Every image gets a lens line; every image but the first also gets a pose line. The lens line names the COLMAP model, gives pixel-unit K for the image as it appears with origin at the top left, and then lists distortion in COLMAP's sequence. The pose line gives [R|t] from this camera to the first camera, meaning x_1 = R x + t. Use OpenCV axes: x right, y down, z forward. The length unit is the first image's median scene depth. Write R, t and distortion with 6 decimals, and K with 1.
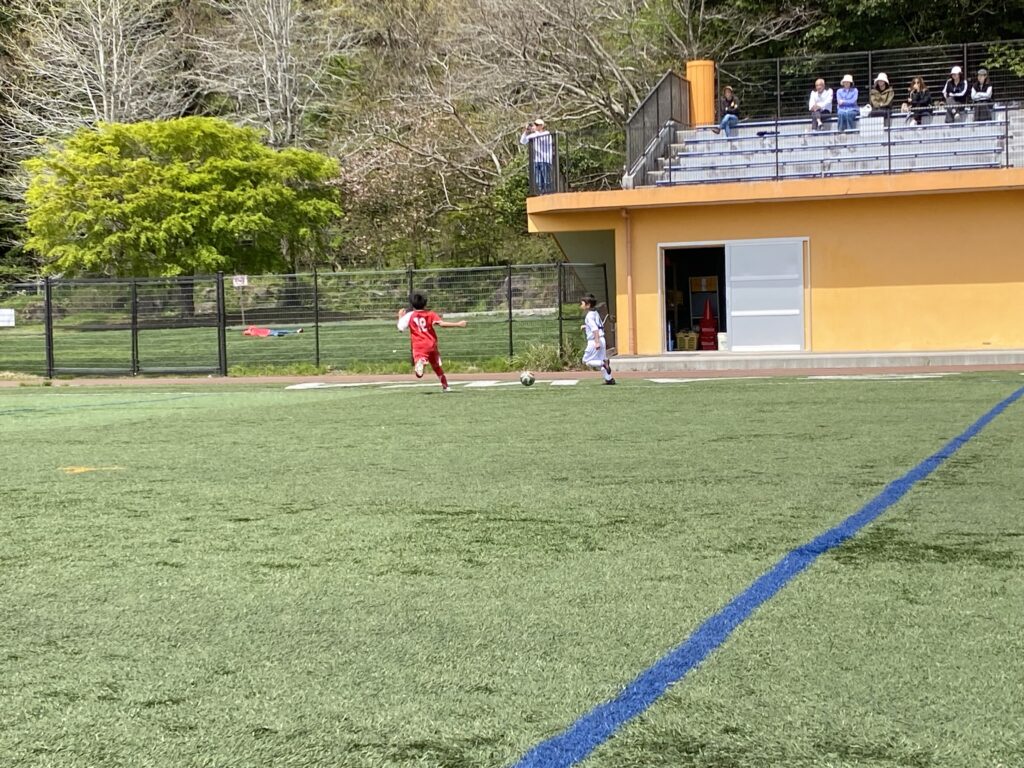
lens RADIAL K [[1685.1, 0, 512.0], [0, 1685.1, 384.0], [0, 0, 1]] dist [0.002238, -0.121083]
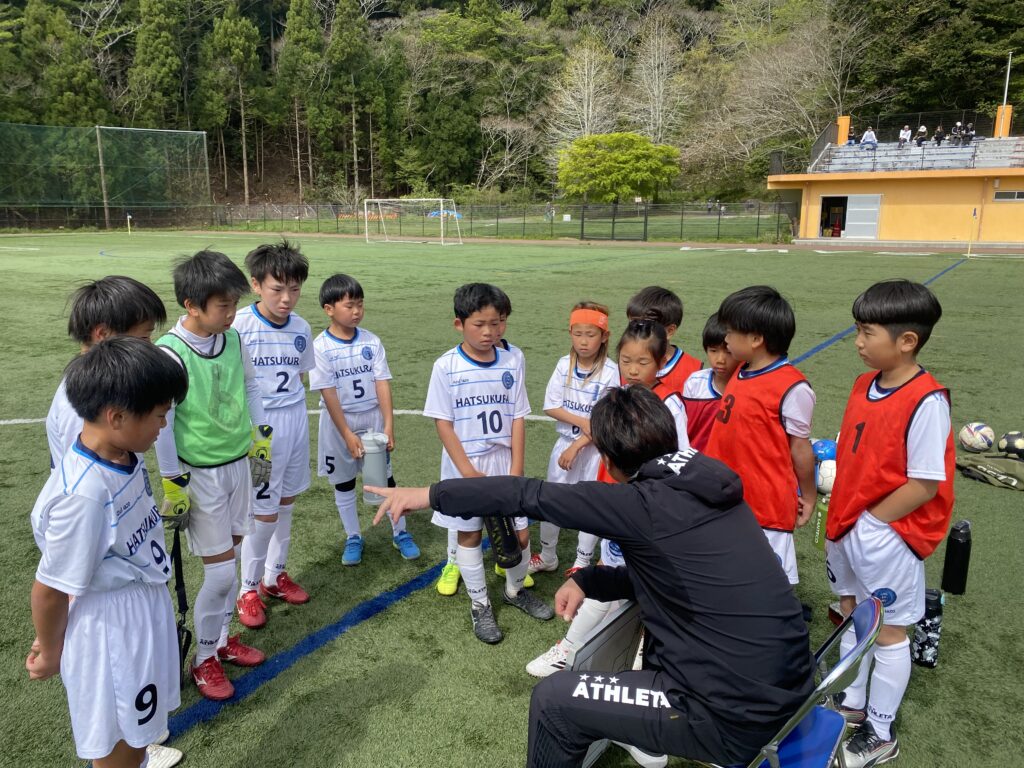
lens RADIAL K [[757.9, 0, 512.0], [0, 757.9, 384.0], [0, 0, 1]] dist [0.001706, -0.011855]
pose [[0.965434, 0.076403, -0.249199, -0.051624], [-0.025408, 0.979107, 0.201754, -0.019191], [0.259407, -0.188448, 0.947204, -0.249007]]
